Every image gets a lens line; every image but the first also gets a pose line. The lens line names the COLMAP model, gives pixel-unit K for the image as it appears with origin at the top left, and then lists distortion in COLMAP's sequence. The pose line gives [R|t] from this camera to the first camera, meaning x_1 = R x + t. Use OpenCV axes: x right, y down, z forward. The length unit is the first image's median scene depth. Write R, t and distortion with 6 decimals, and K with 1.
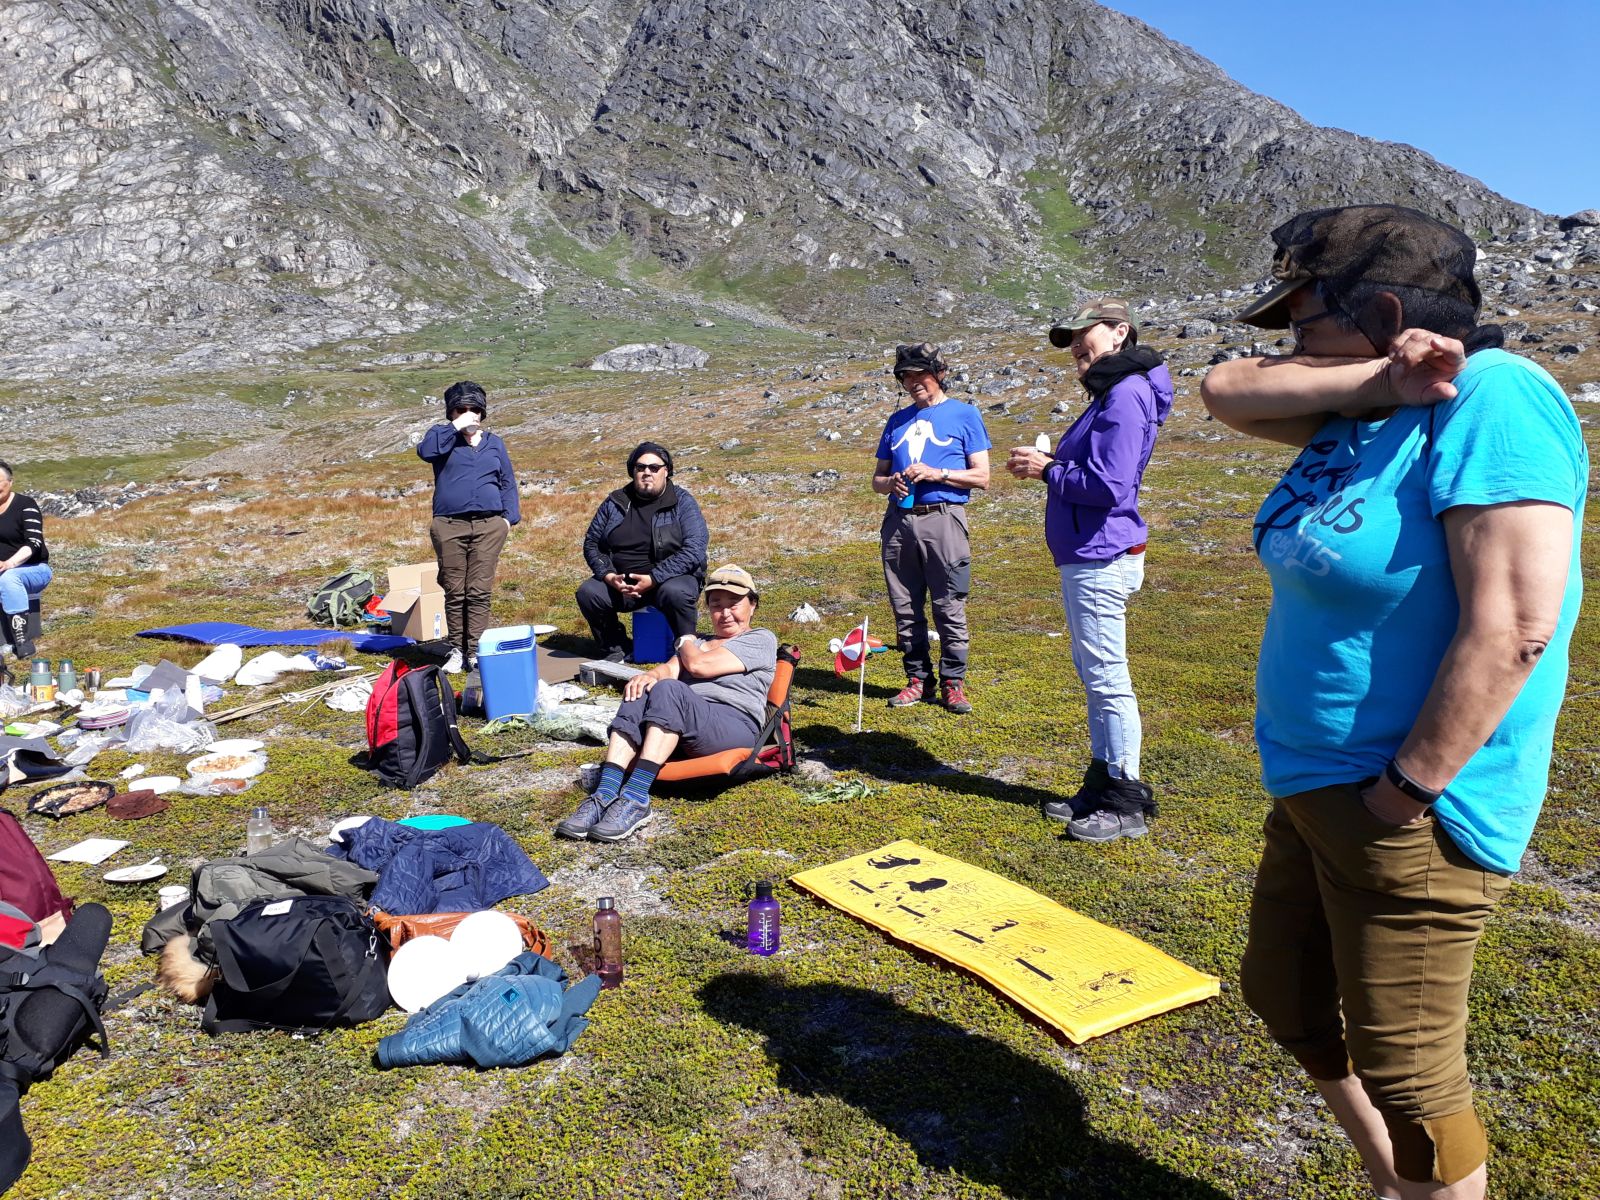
lens RADIAL K [[1266.7, 0, 793.3], [0, 1266.7, 616.9], [0, 0, 1]] dist [0.027211, -0.034817]
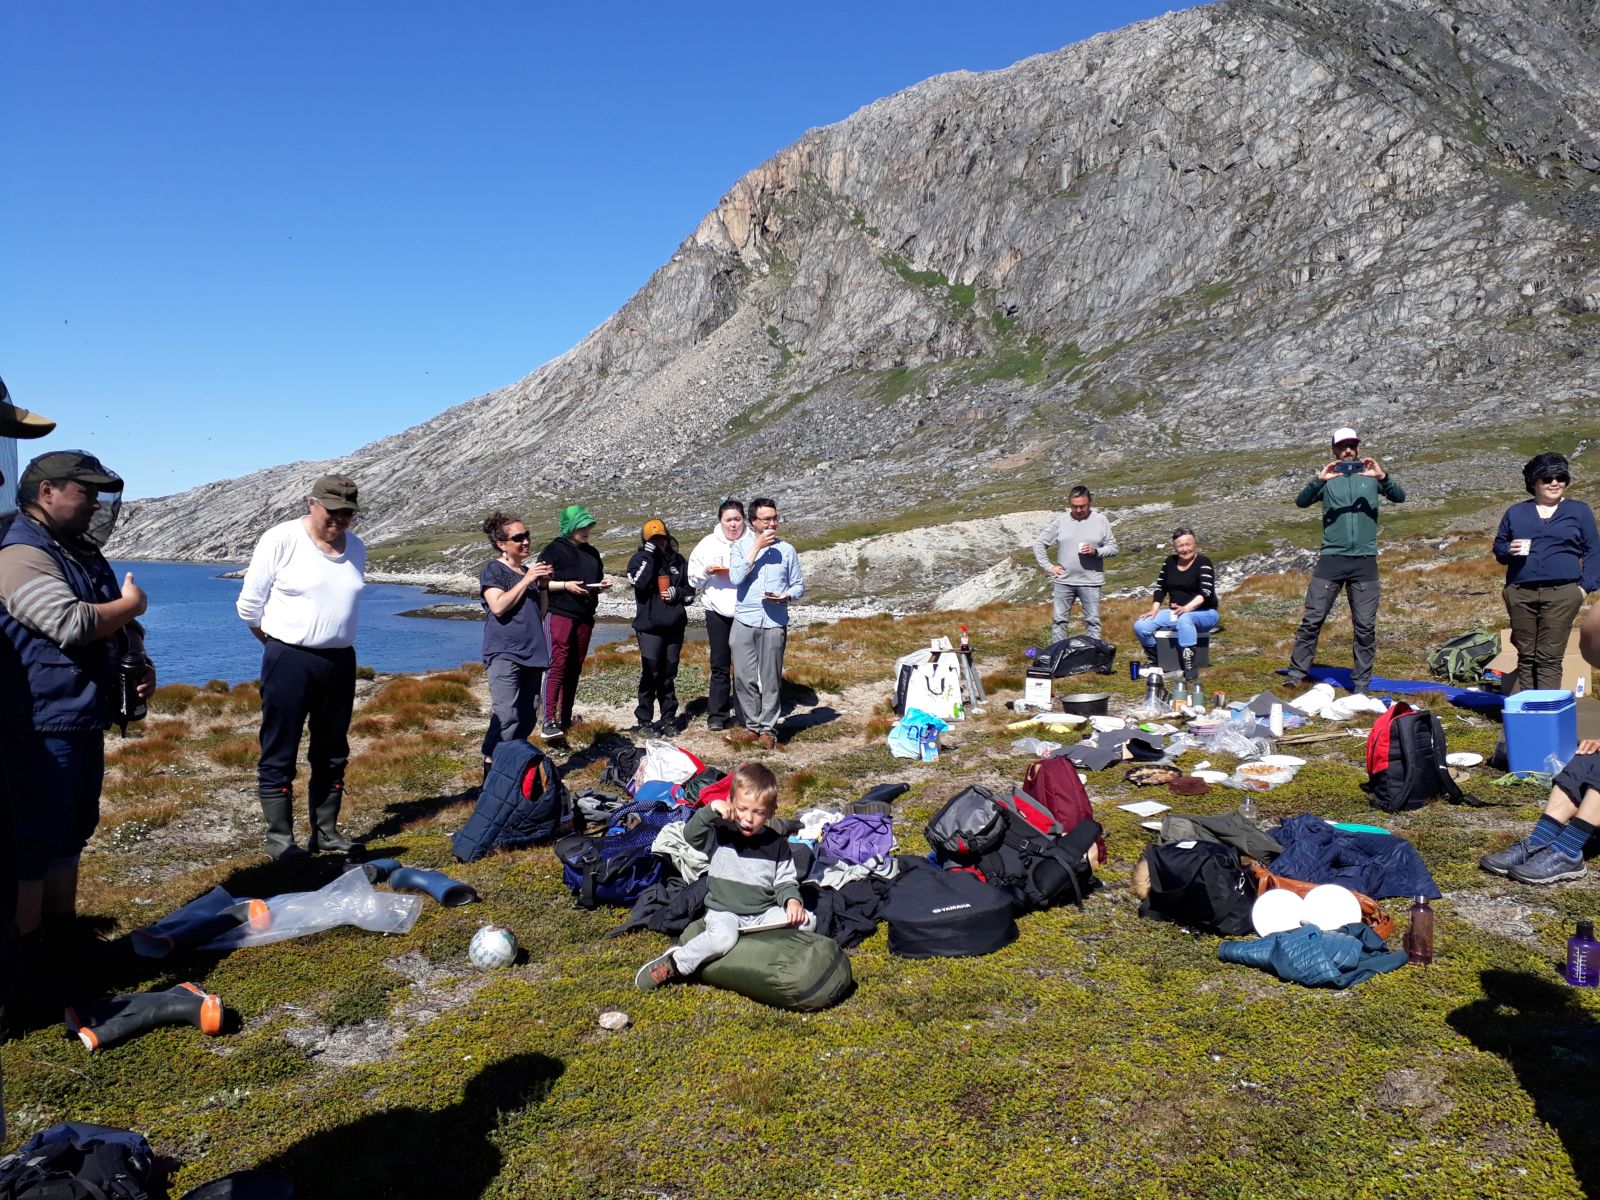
lens RADIAL K [[1266.7, 0, 799.7], [0, 1266.7, 611.5], [0, 0, 1]] dist [0.027211, -0.034817]
pose [[0.603873, 0.047709, -0.795651, 0.210430], [-0.085865, 0.996292, -0.005429, 0.002433], [0.792442, 0.071597, 0.605731, -0.118913]]
